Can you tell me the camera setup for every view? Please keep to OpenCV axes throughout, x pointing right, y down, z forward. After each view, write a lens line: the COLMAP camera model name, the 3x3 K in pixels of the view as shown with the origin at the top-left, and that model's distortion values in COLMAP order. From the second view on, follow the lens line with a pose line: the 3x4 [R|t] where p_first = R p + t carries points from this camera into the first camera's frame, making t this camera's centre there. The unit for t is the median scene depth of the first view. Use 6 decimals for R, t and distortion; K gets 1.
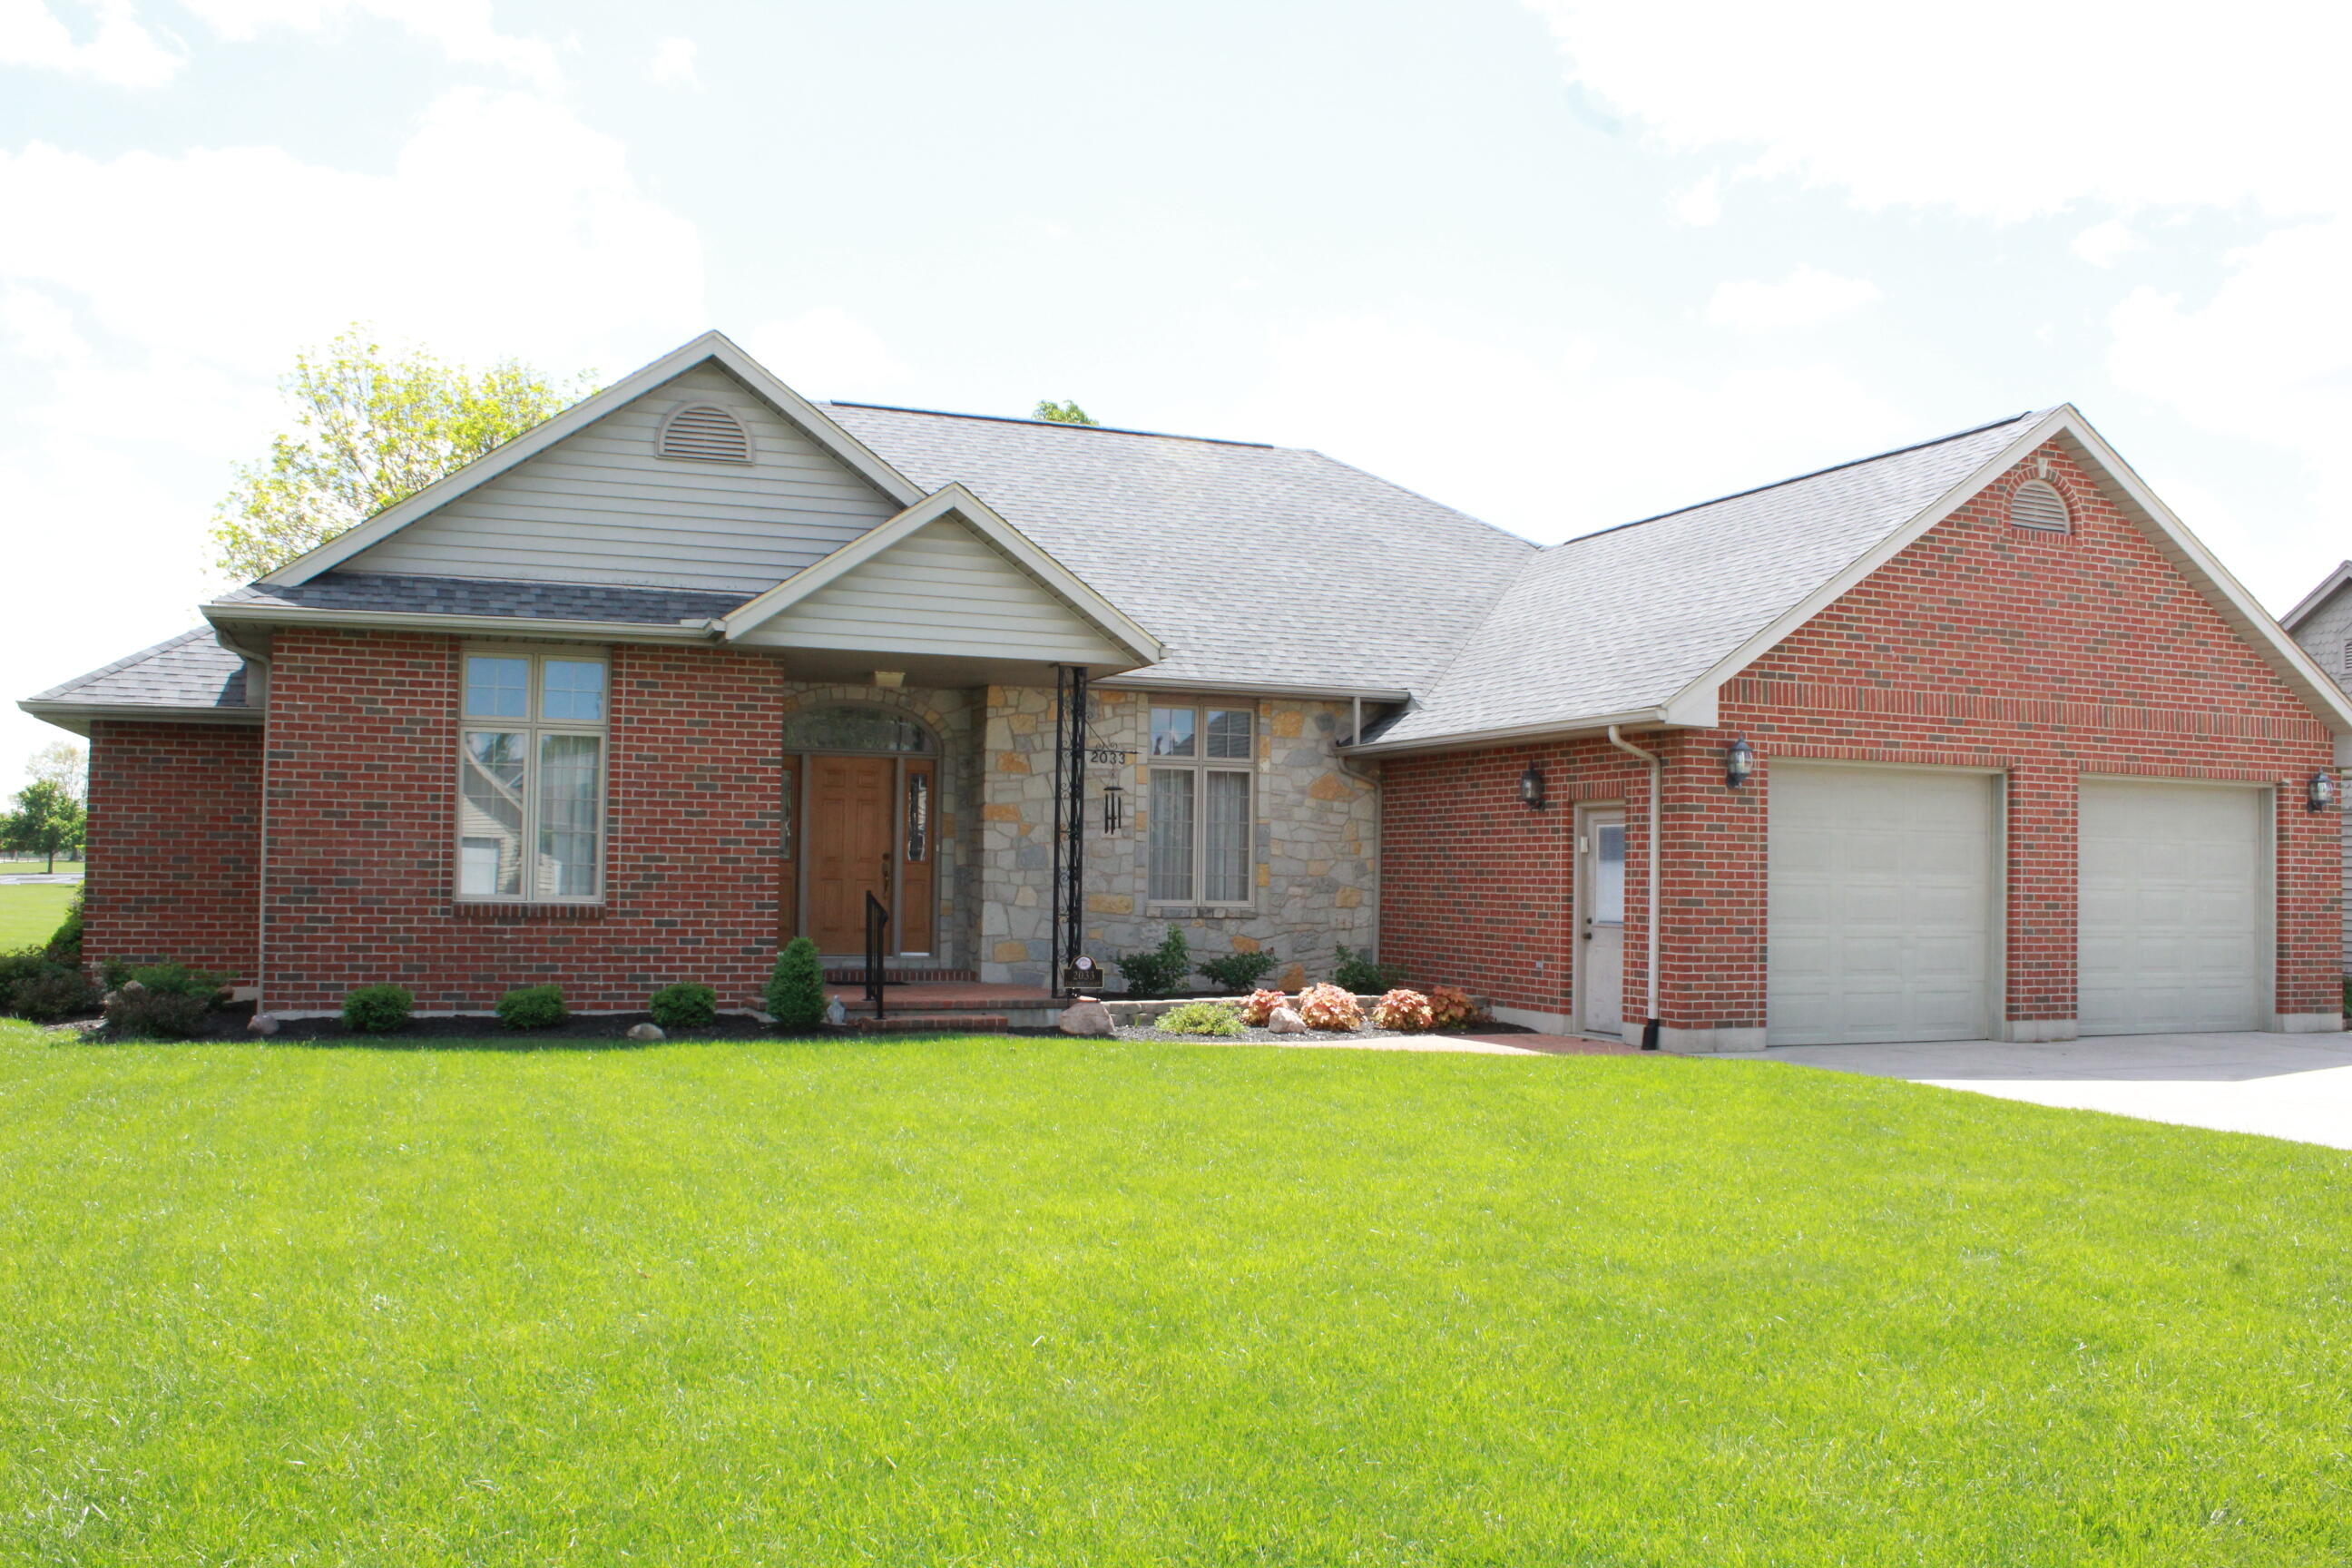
lens RADIAL K [[1944.1, 0, 1166.1], [0, 1944.1, 800.6], [0, 0, 1]] dist [-0.166221, 0.142837]
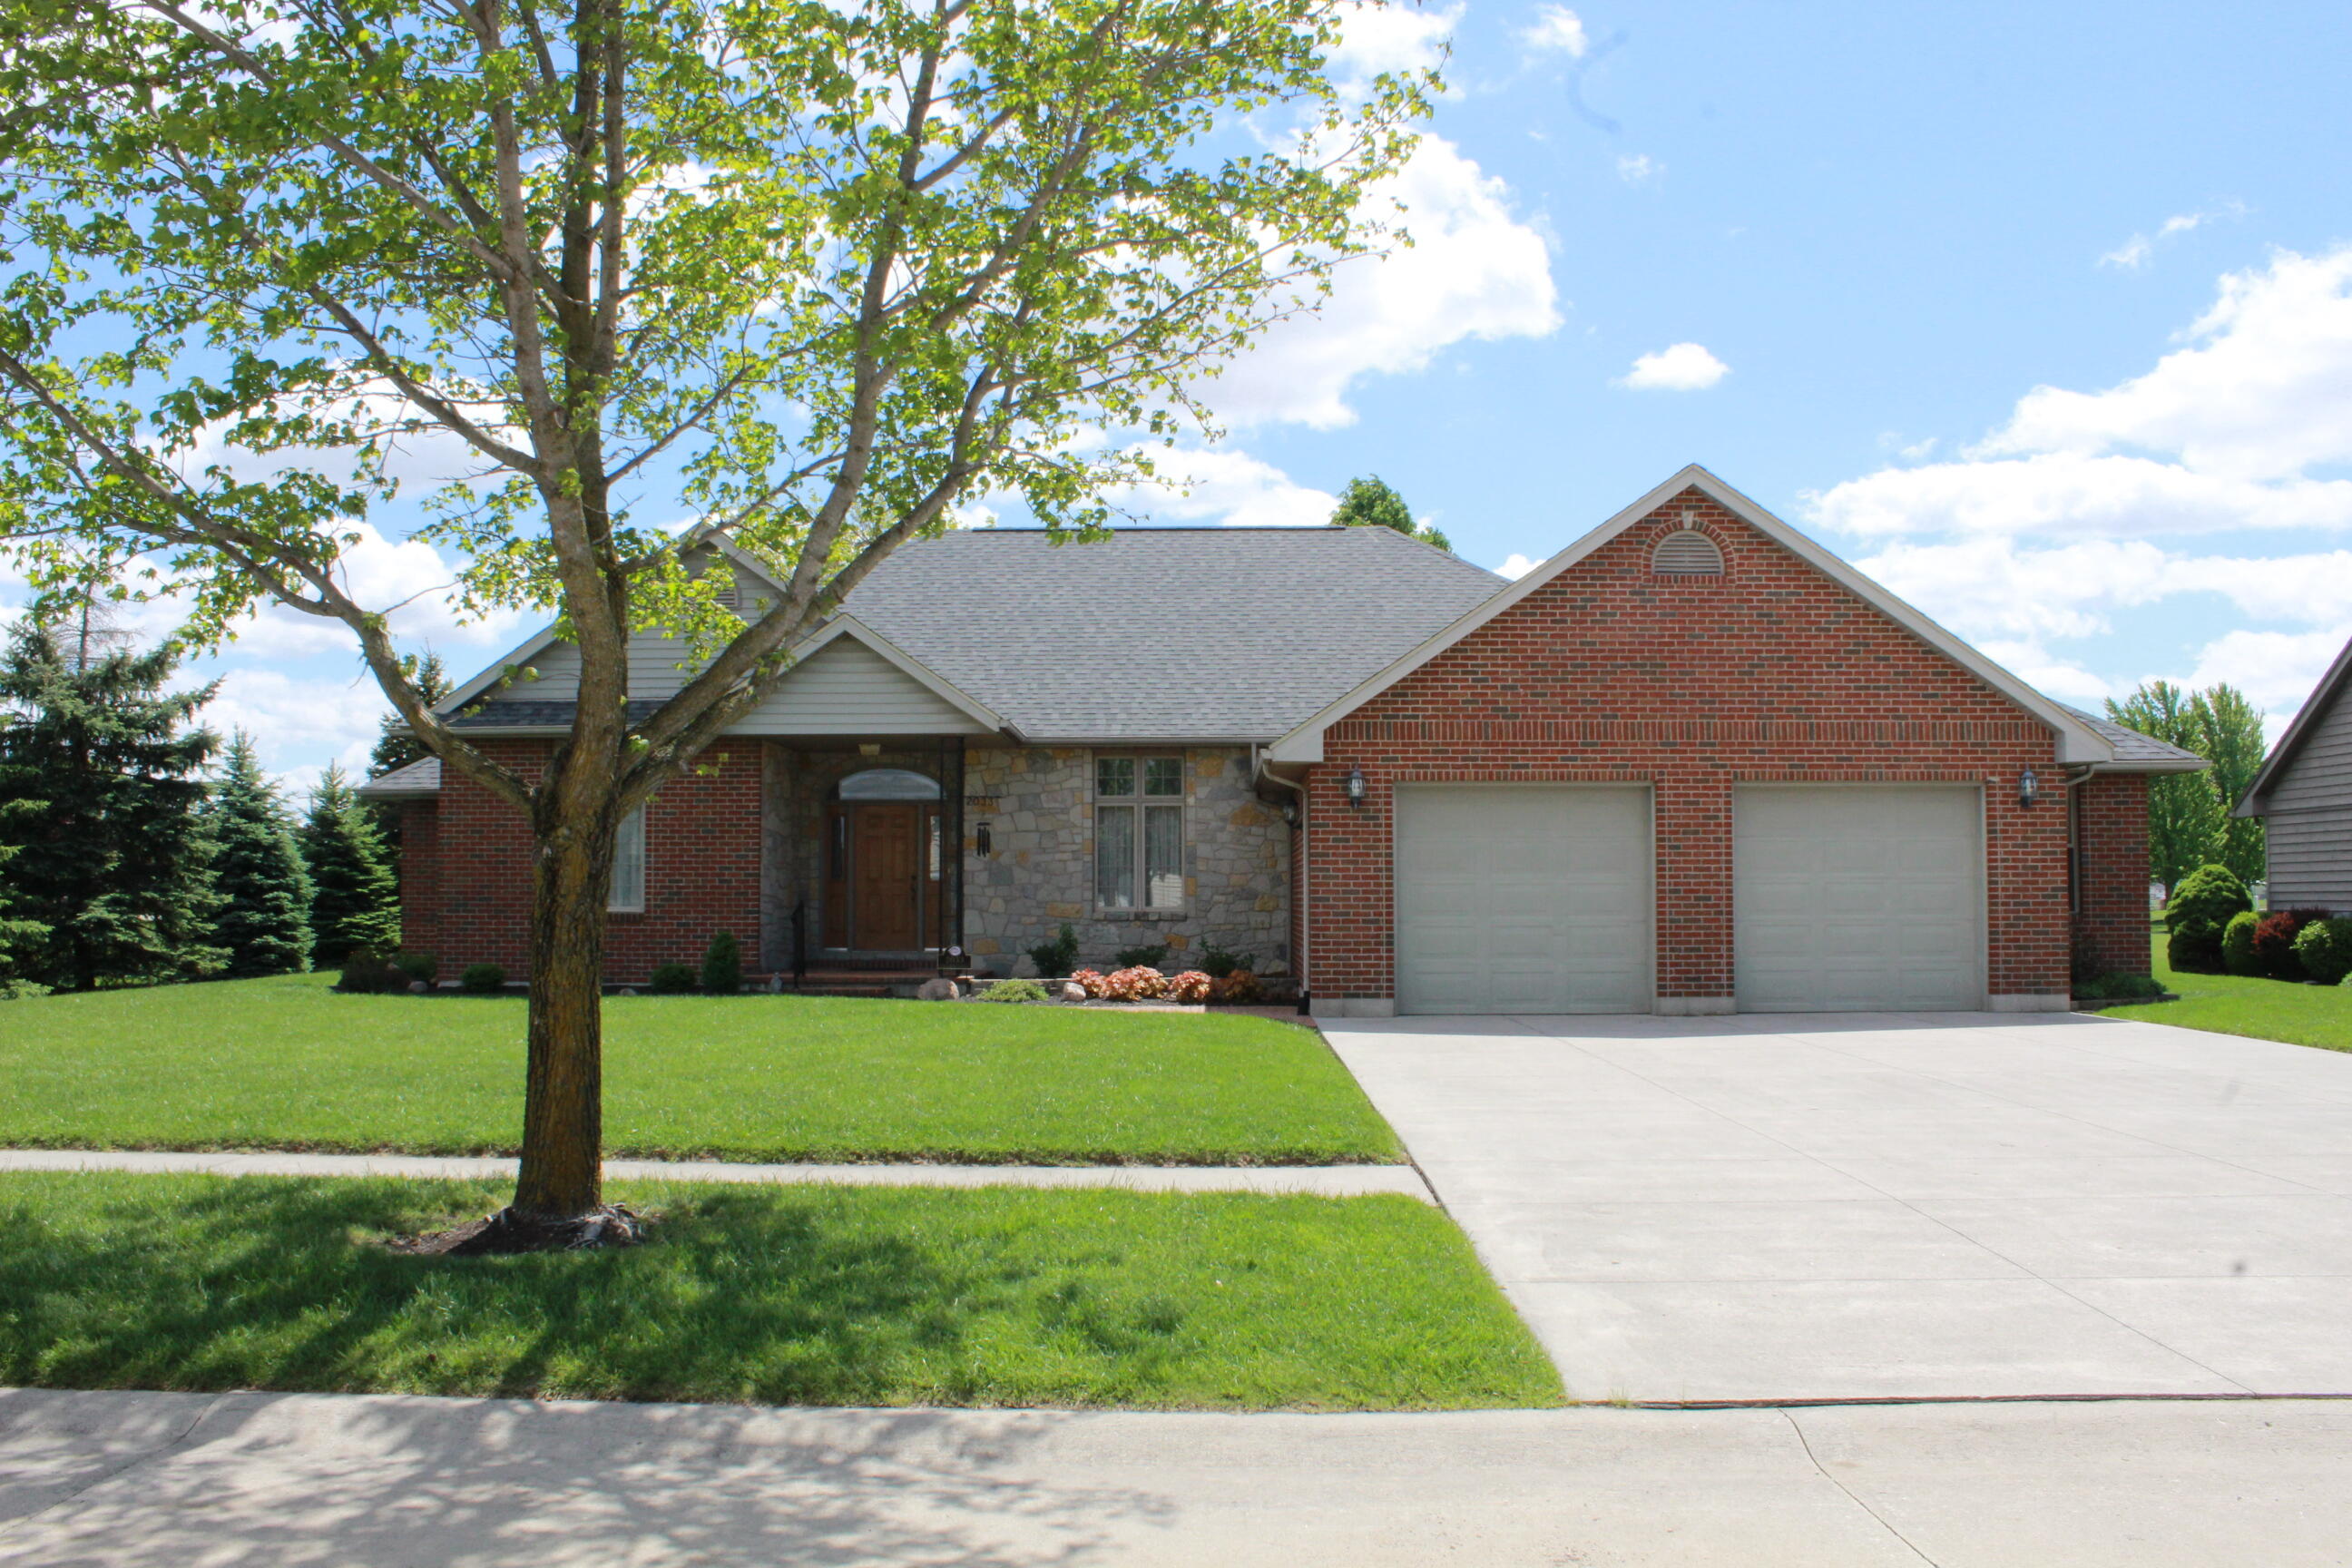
lens RADIAL K [[1944.1, 0, 1173.3], [0, 1944.1, 777.7], [0, 0, 1]] dist [-0.166221, 0.142837]
pose [[0.923615, -0.041260, -0.381095, 0.626290], [0.030624, 0.998955, -0.033934, 0.012257], [0.382097, 0.019671, 0.923913, -0.213127]]
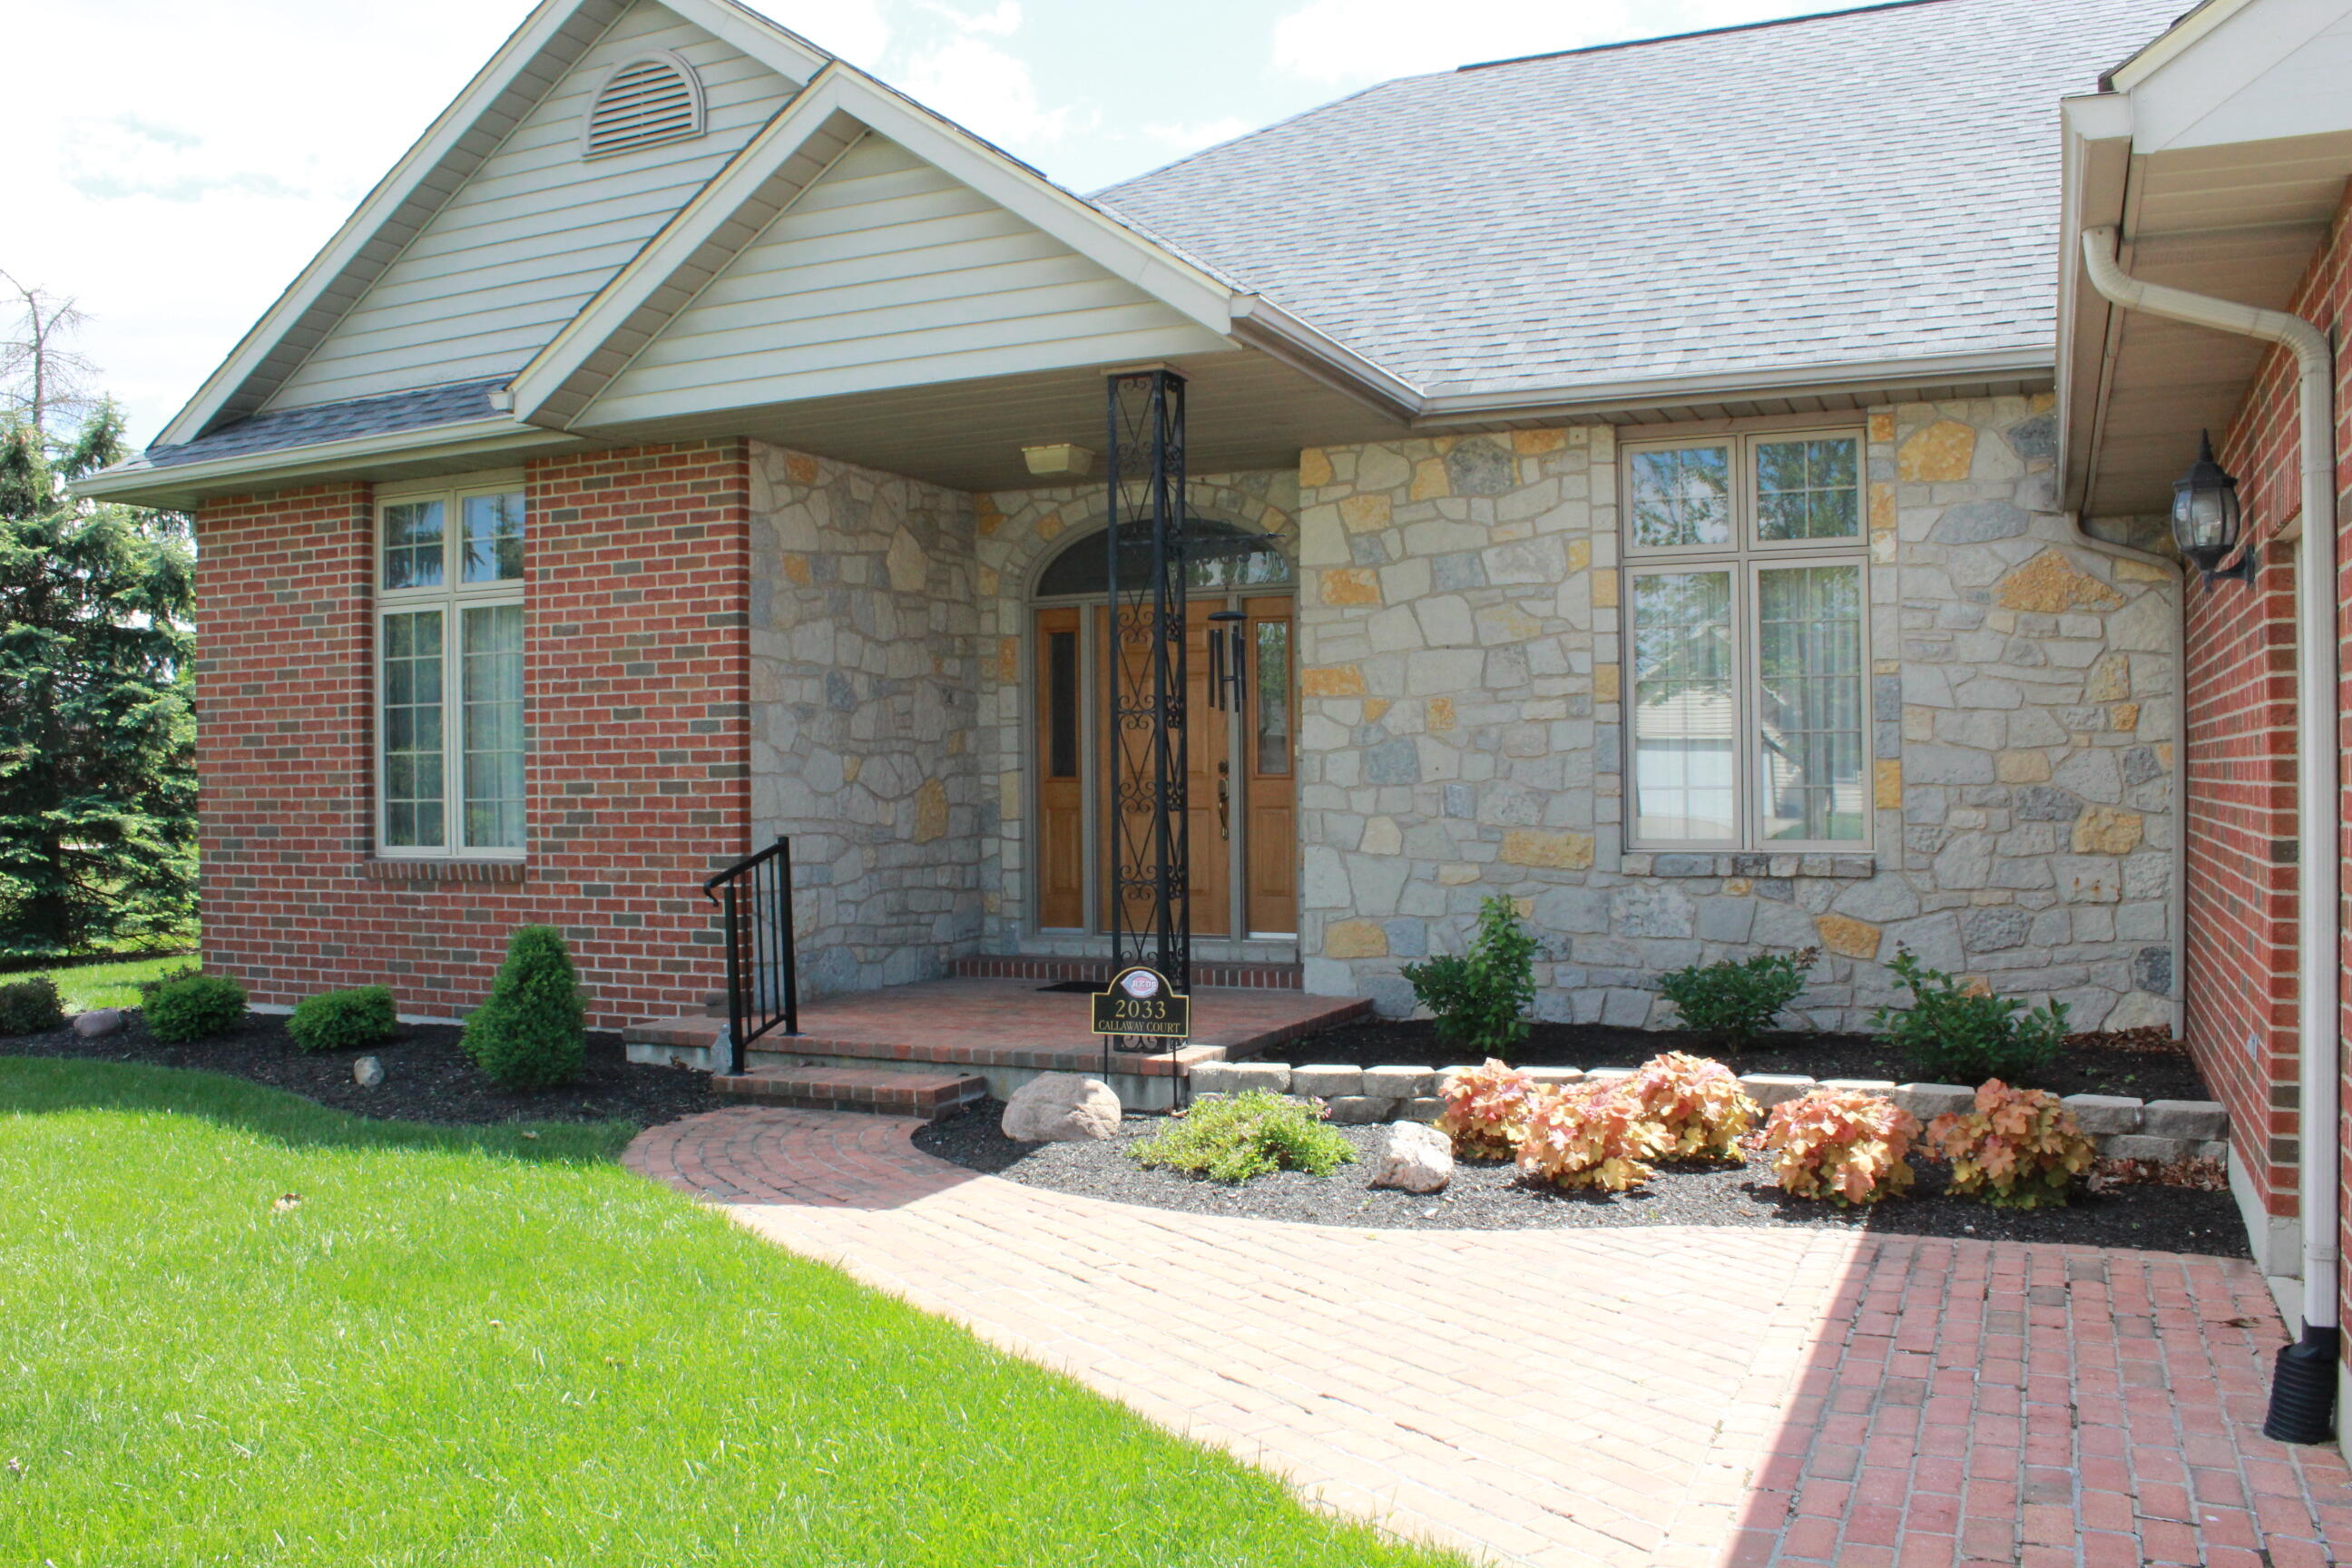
lens RADIAL K [[1944.1, 0, 1163.7], [0, 1944.1, 795.2], [0, 0, 1]] dist [-0.166221, 0.142837]
pose [[0.690074, -0.017898, -0.723518, 0.307843], [0.049489, 0.998521, 0.022501, 0.026461], [0.722045, -0.051333, 0.689939, 0.670595]]
